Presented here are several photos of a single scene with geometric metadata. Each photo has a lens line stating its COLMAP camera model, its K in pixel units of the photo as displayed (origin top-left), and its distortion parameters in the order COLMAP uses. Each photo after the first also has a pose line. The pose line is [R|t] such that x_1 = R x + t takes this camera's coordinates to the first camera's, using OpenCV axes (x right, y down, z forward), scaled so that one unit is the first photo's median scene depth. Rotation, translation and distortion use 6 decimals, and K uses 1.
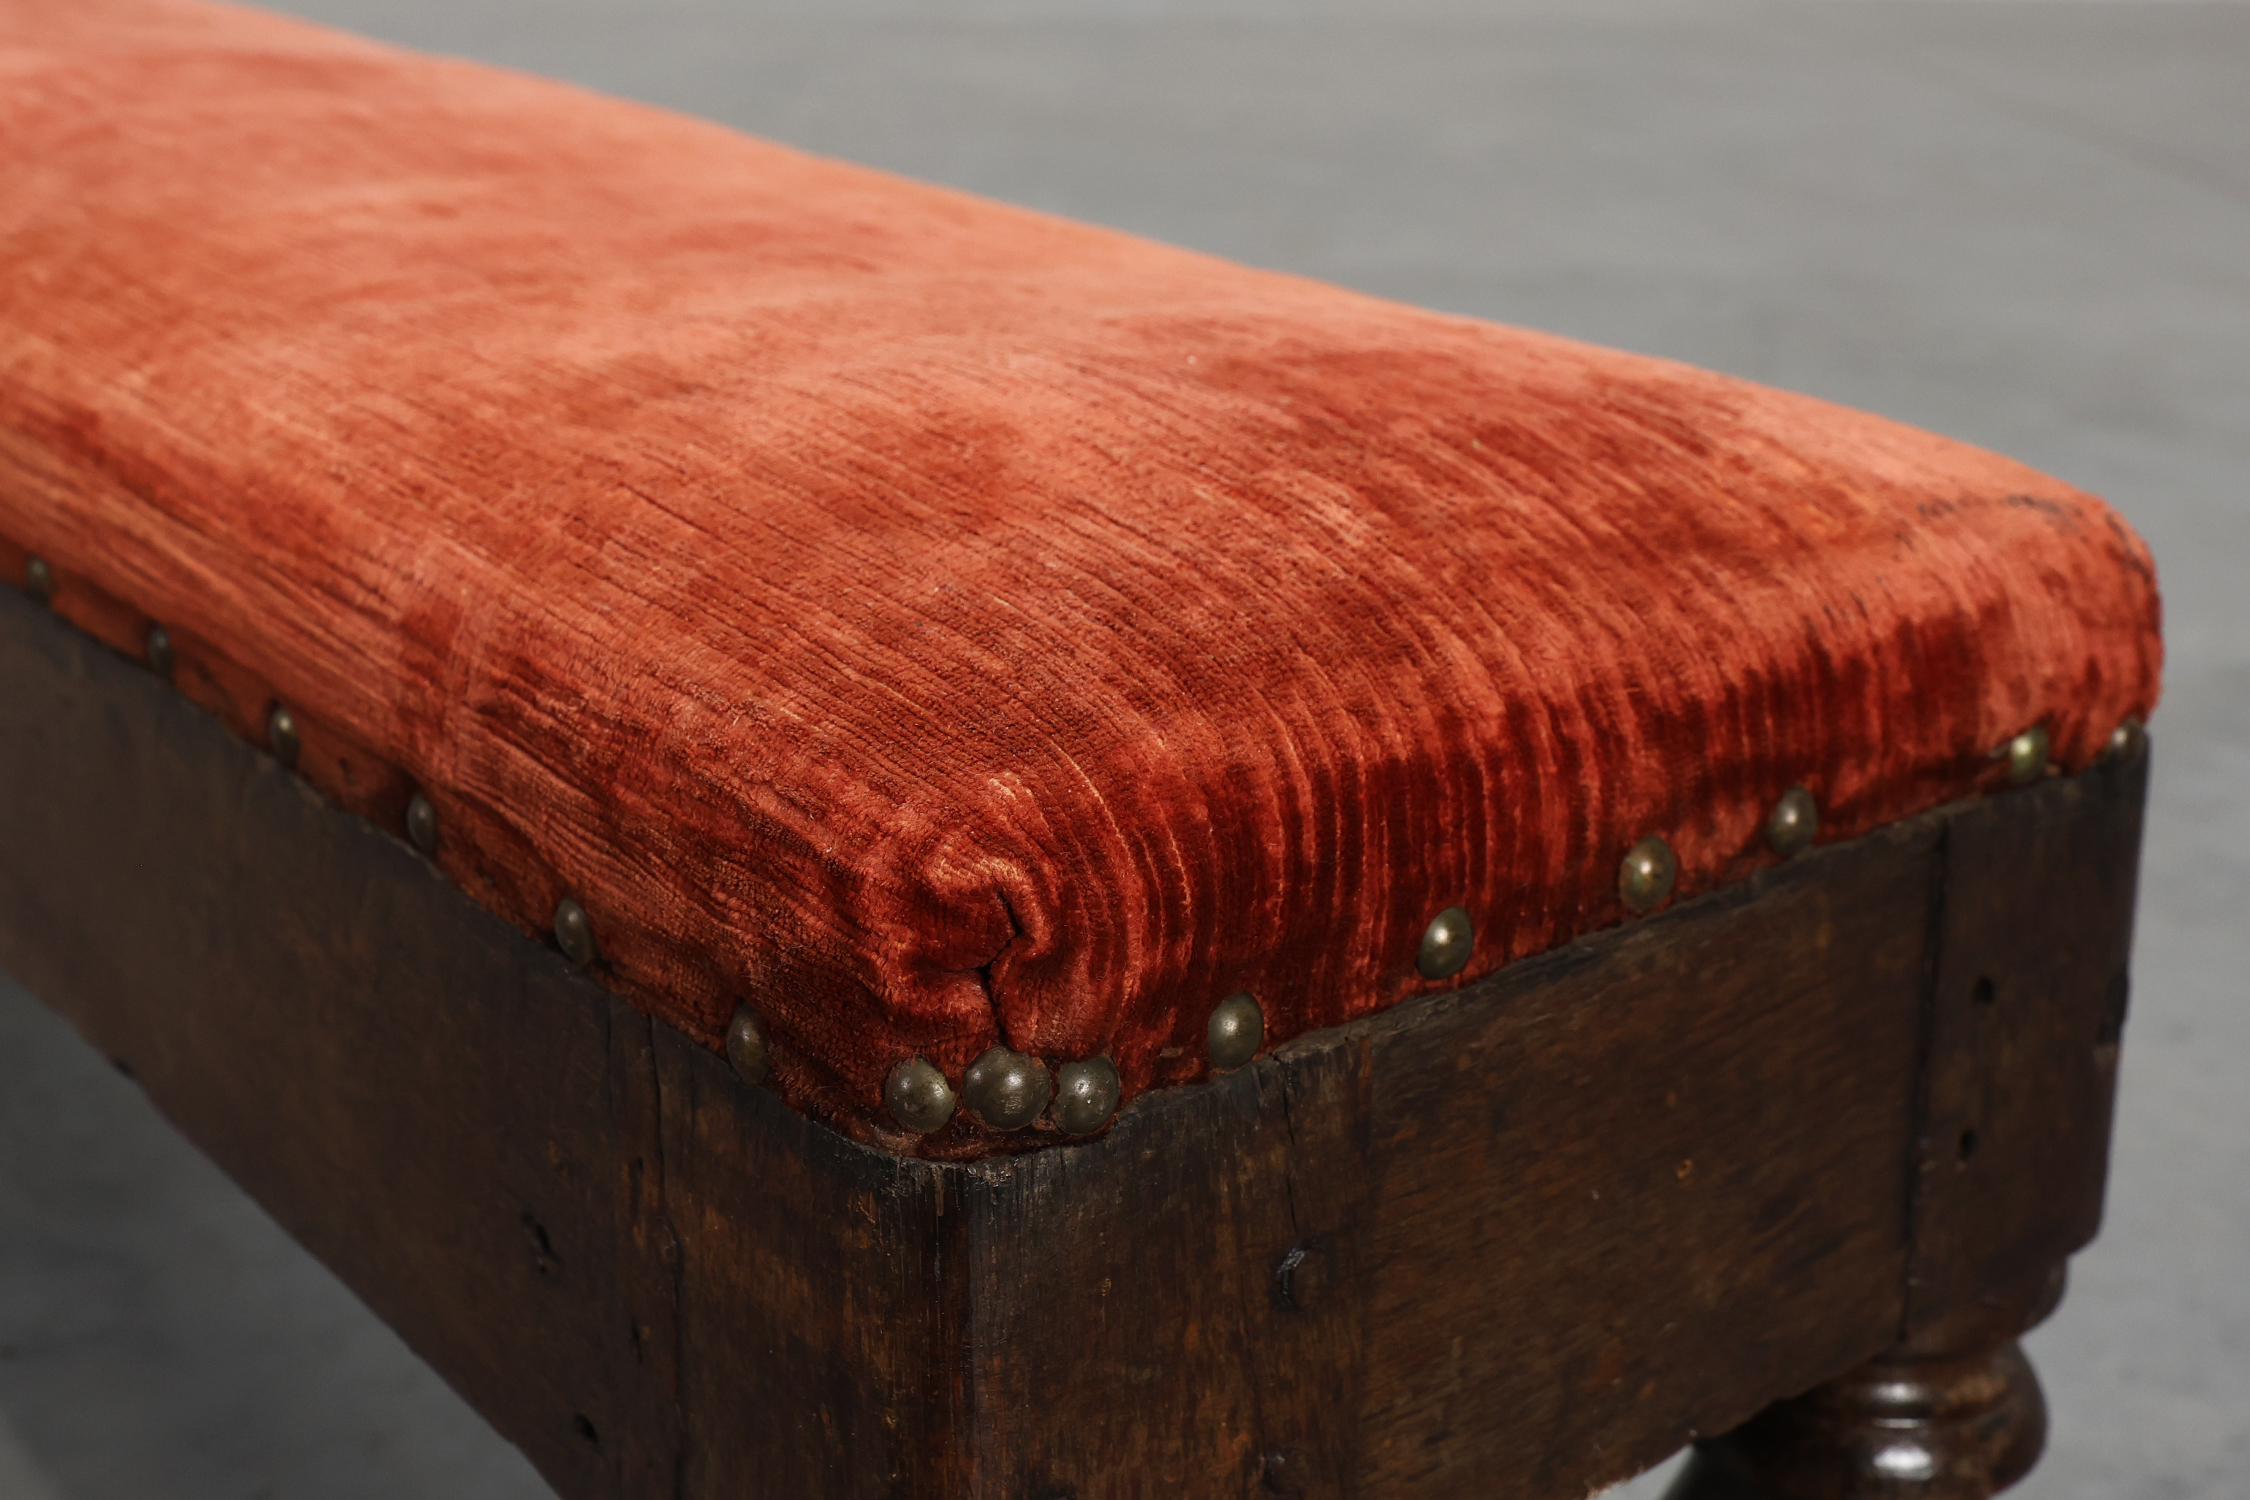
lens RADIAL K [[2804.6, 0, 943.9], [0, 2804.6, 571.2], [0, 0, 1]] dist [-0.004262, -0.001658]
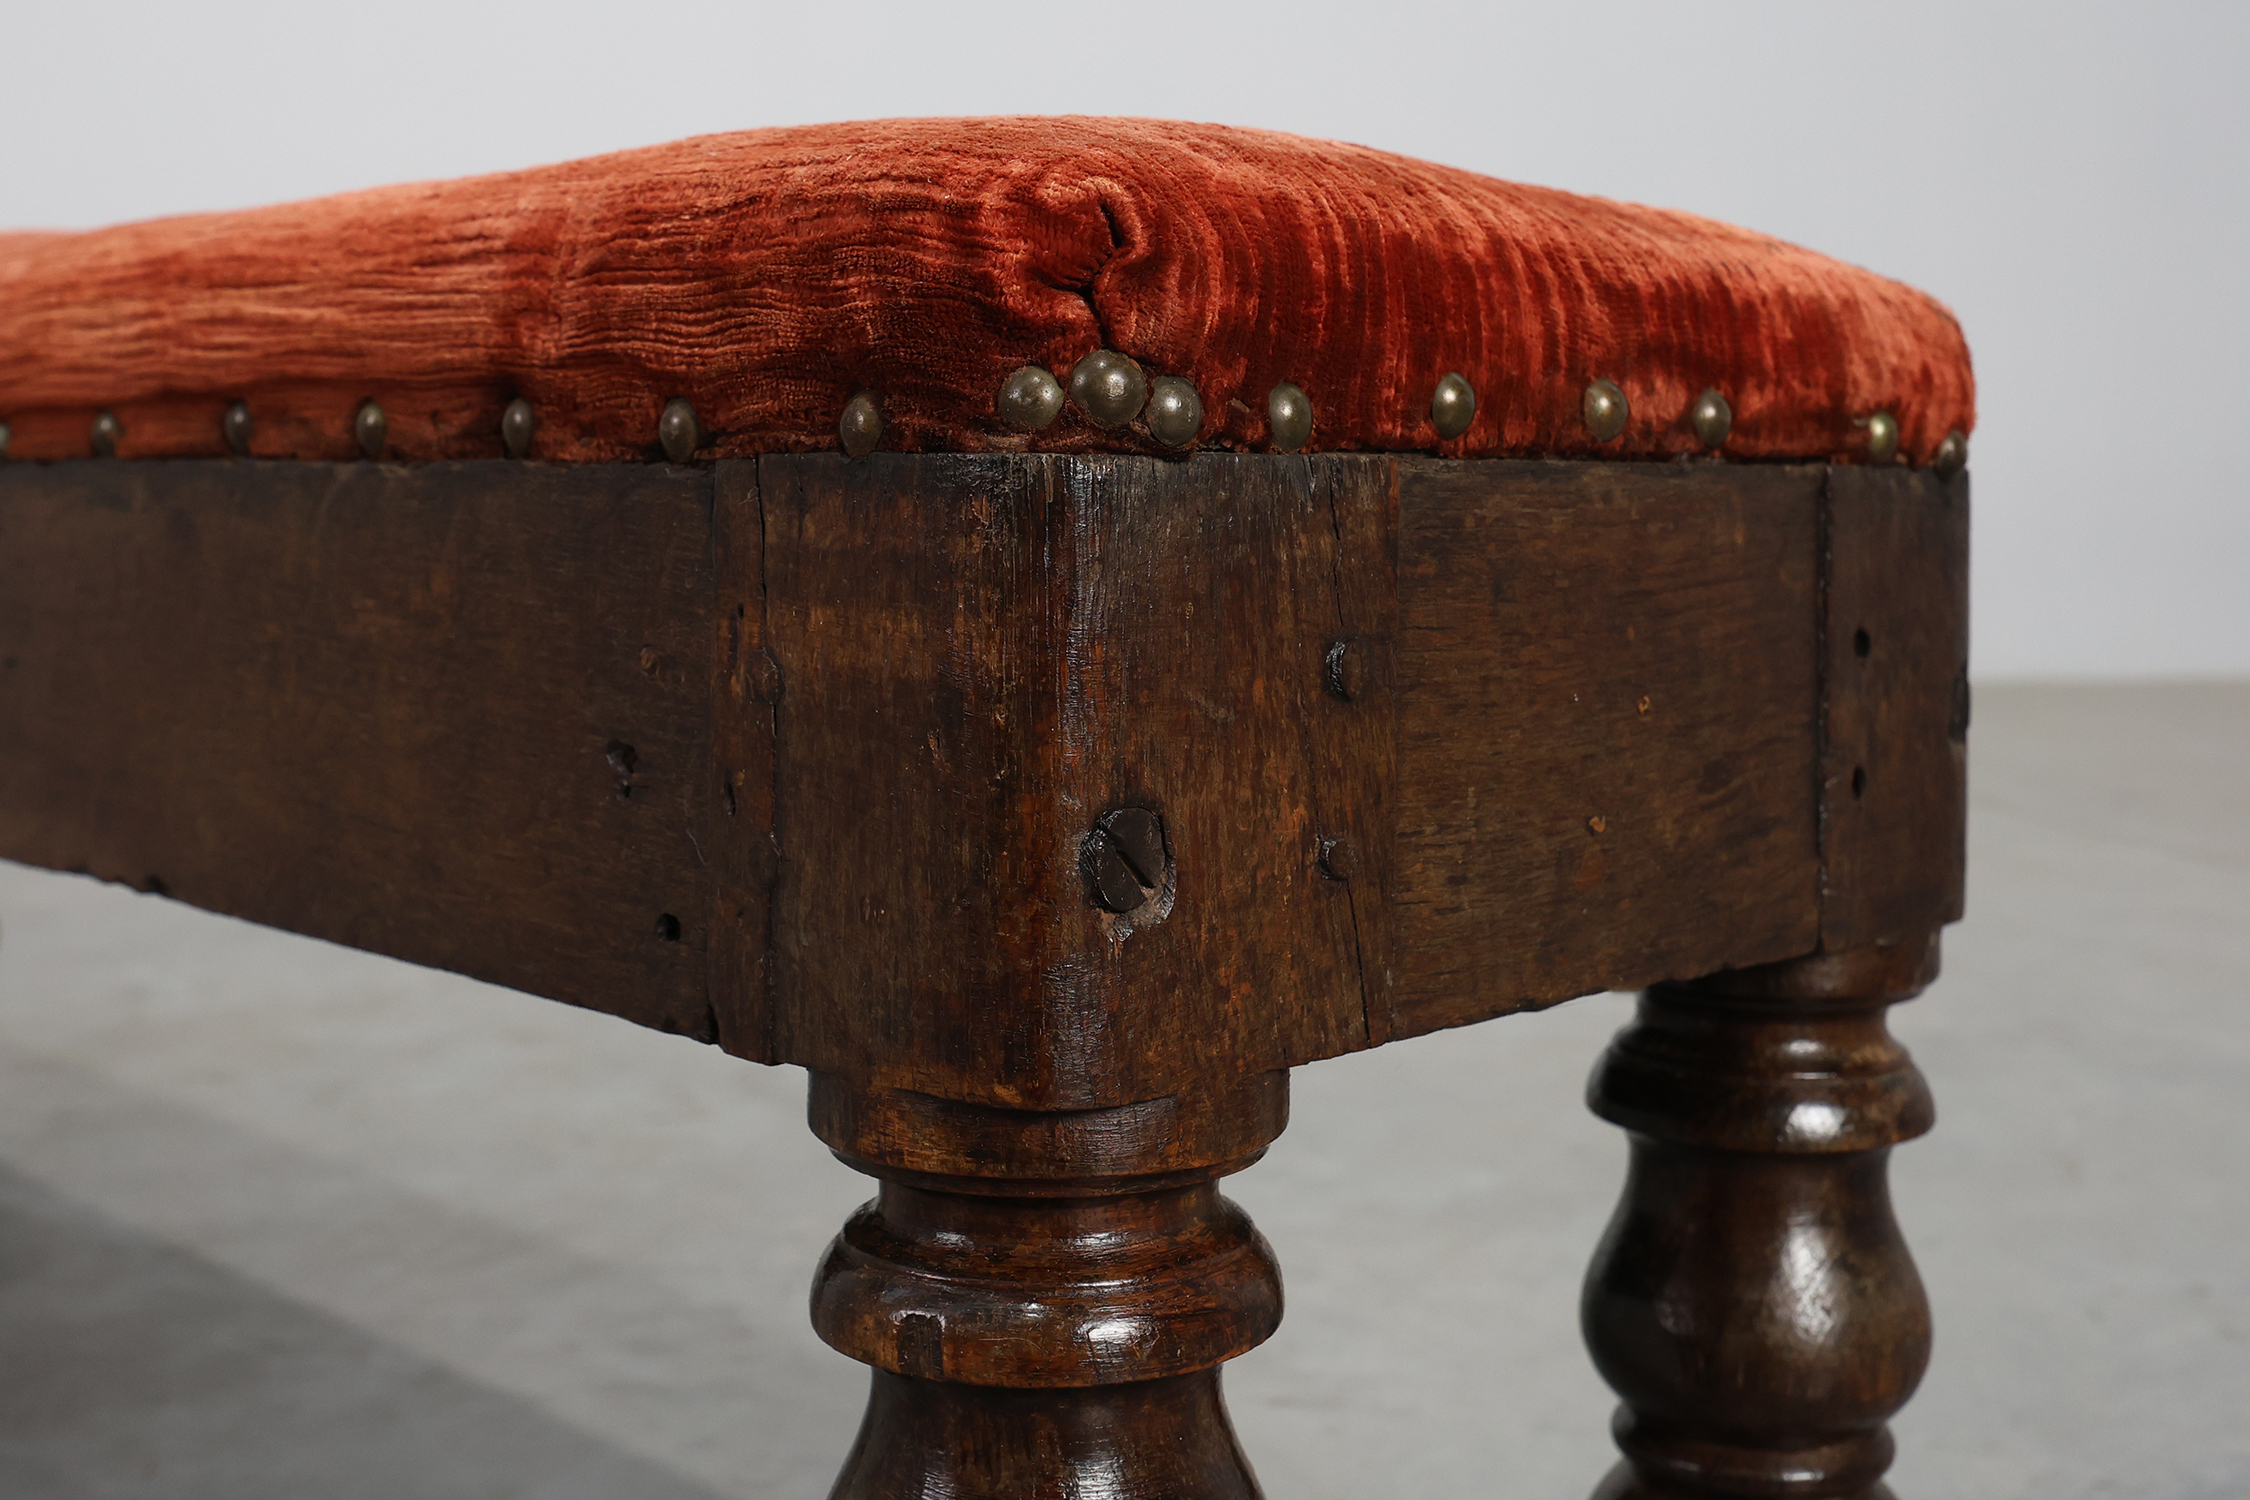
lens RADIAL K [[2467.8, 0, 1127.0], [0, 2467.8, 670.1], [0, 0, 1]] dist [0.012459, -0.047597]
pose [[0.989326, 0.010380, 0.145352, -0.100276], [0.022374, 0.974812, -0.221903, 0.455803], [-0.143994, 0.222787, 0.964174, 0.057626]]
